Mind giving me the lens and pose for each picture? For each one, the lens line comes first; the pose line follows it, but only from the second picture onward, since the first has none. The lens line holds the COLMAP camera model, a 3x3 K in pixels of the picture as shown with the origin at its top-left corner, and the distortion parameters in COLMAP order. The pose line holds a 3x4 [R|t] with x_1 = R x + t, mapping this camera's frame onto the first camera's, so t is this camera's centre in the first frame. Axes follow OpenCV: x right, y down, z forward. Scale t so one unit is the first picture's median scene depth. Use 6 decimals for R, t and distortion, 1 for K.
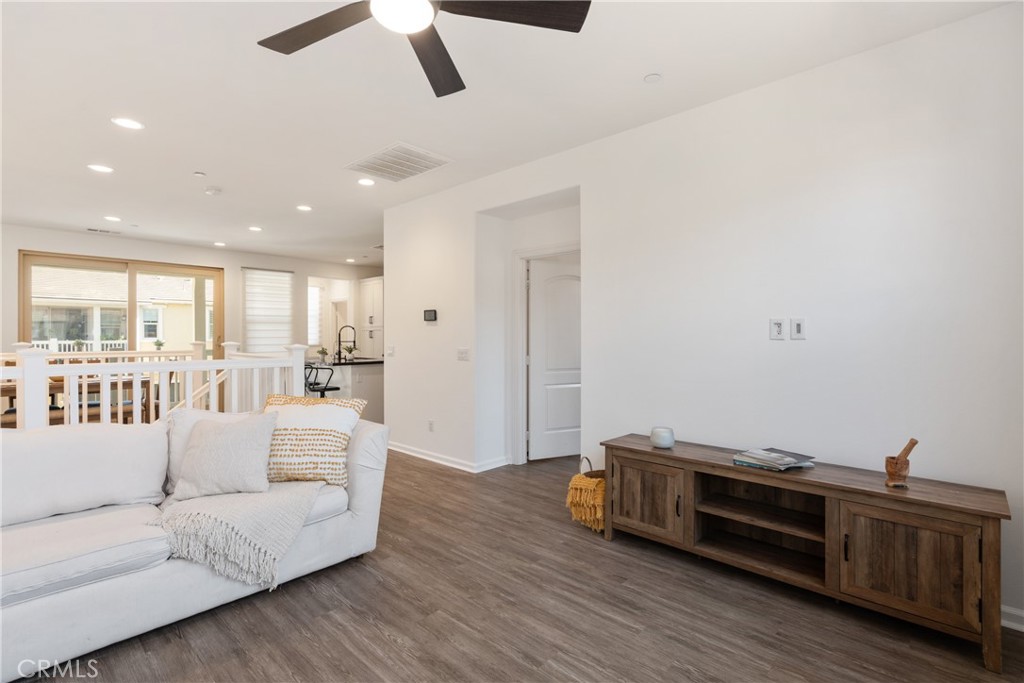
lens RADIAL K [[475.4, 0, 506.8], [0, 475.4, 338.0], [0, 0, 1]] dist [0.000377, 0.000652]
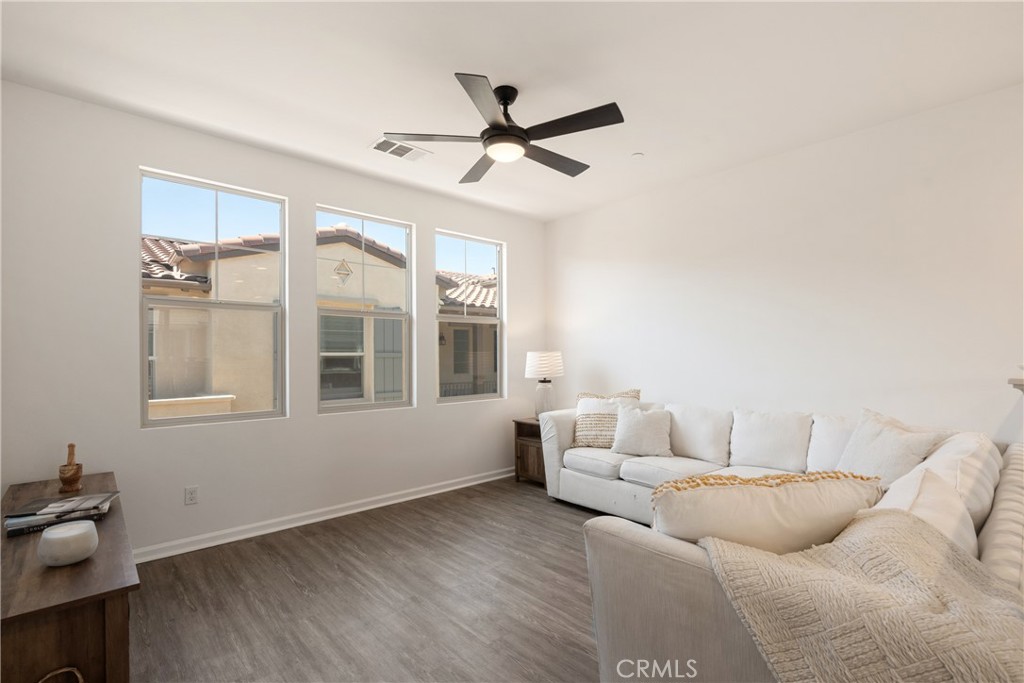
lens RADIAL K [[475.0, 0, 513.7], [0, 475.0, 356.3], [0, 0, 1]] dist [-0.000397, 0.000048]
pose [[-0.997291, 0.002942, 0.073499, -0.267876], [0.003233, 0.999987, 0.003848, 0.004997], [-0.073487, 0.004076, -0.997288, 1.967135]]
